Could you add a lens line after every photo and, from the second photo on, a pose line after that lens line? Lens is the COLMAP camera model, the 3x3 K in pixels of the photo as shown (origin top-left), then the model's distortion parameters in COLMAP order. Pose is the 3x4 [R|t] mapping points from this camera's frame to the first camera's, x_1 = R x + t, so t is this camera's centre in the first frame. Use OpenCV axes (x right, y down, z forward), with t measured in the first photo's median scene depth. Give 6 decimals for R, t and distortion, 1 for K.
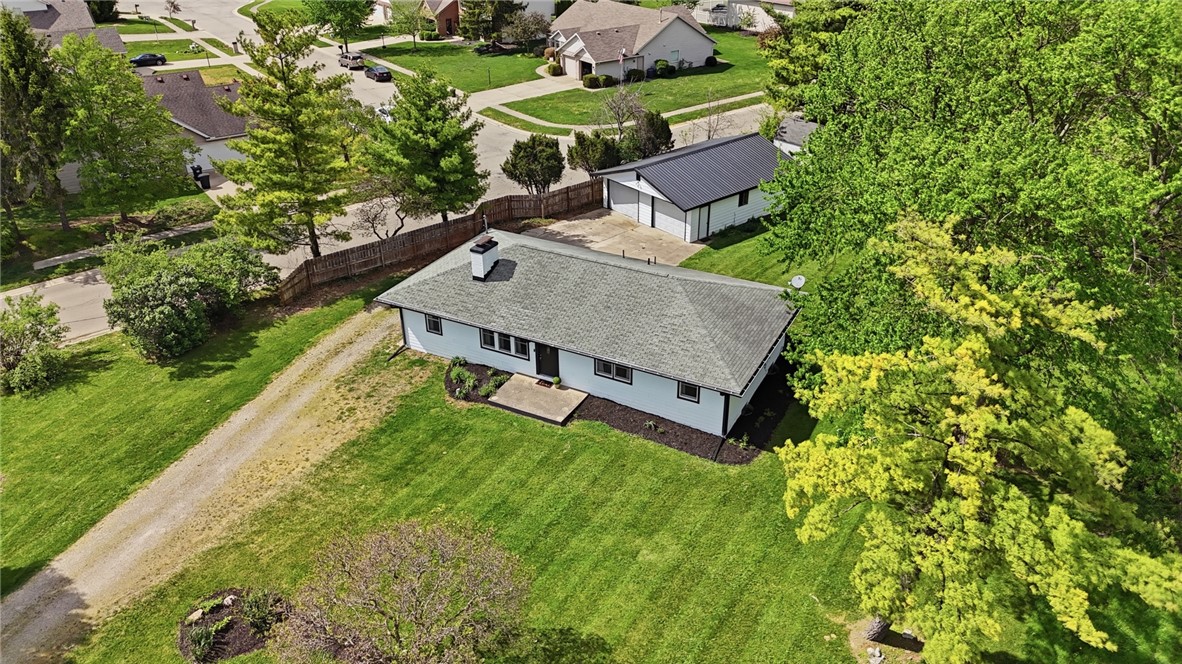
lens RADIAL K [[865.2, 0, 589.7], [0, 865.2, 334.6], [0, 0, 1]] dist [0.057818, -0.000673]
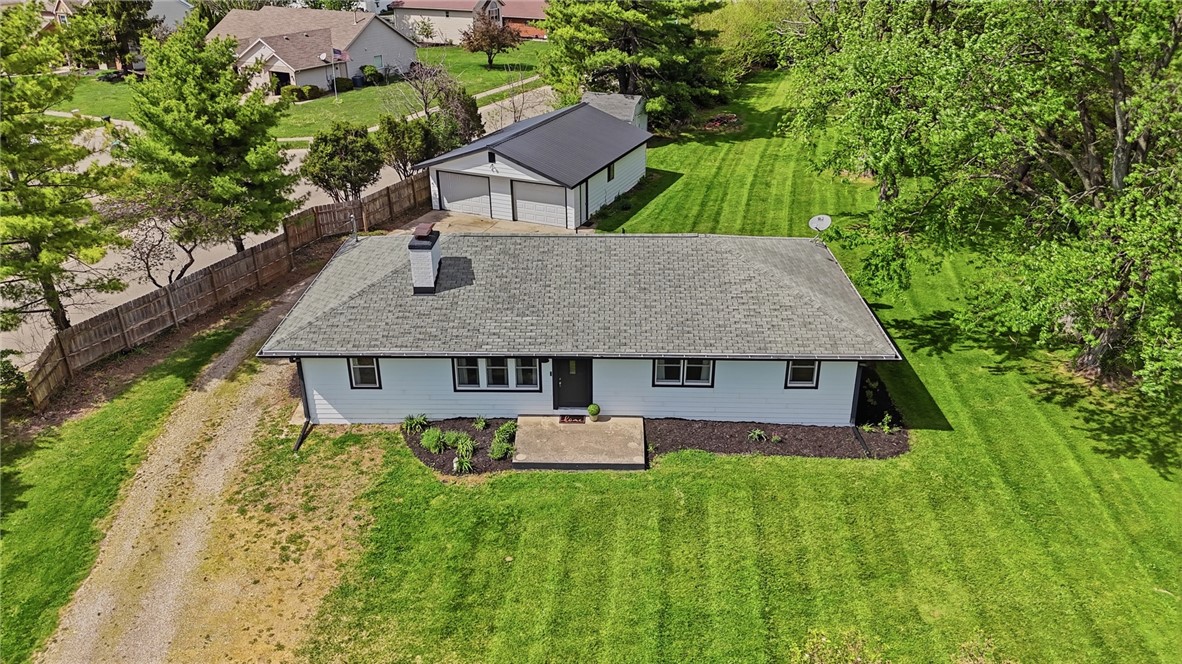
lens RADIAL K [[876.7, 0, 590.1], [0, 876.7, 327.4], [0, 0, 1]] dist [0.035467, -0.005044]
pose [[0.893267, -0.189074, 0.407829, -0.252414], [0.216307, 0.976094, -0.021250, 0.003487], [-0.394062, 0.107198, 0.912811, 0.304256]]
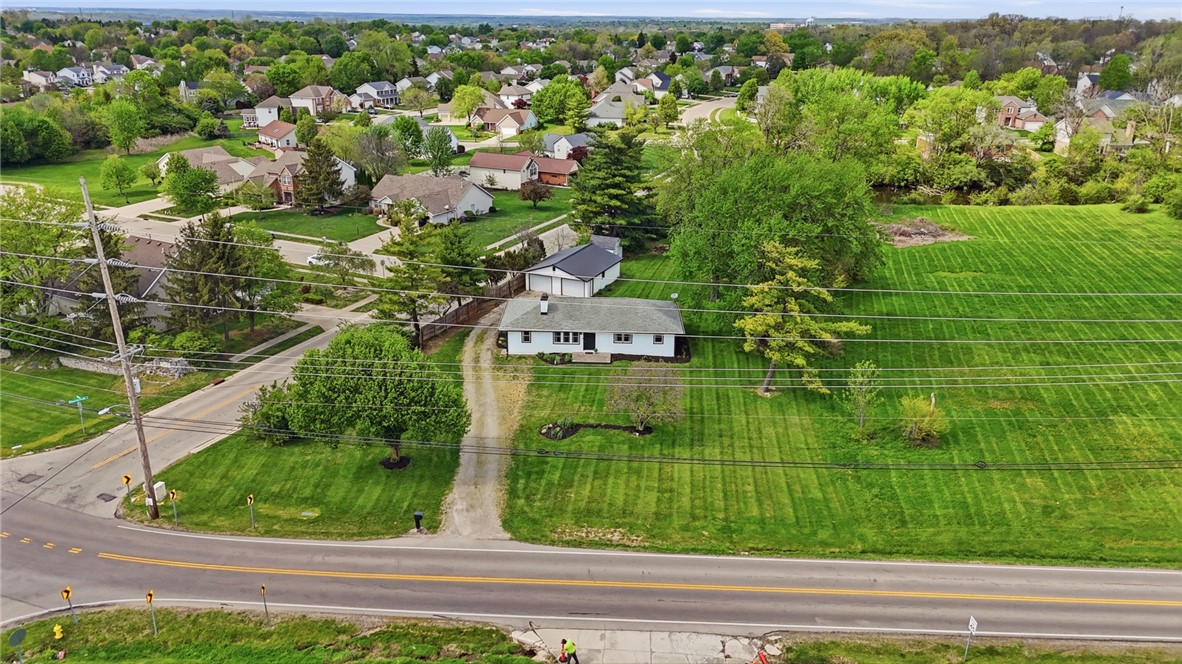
lens RADIAL K [[865.2, 0, 589.7], [0, 865.2, 334.6], [0, 0, 1]] dist [0.057818, -0.000673]
pose [[0.894655, -0.138996, 0.424586, -0.808968], [0.203109, 0.973021, -0.109437, 0.208673], [-0.397920, 0.184146, 0.898749, -0.811591]]
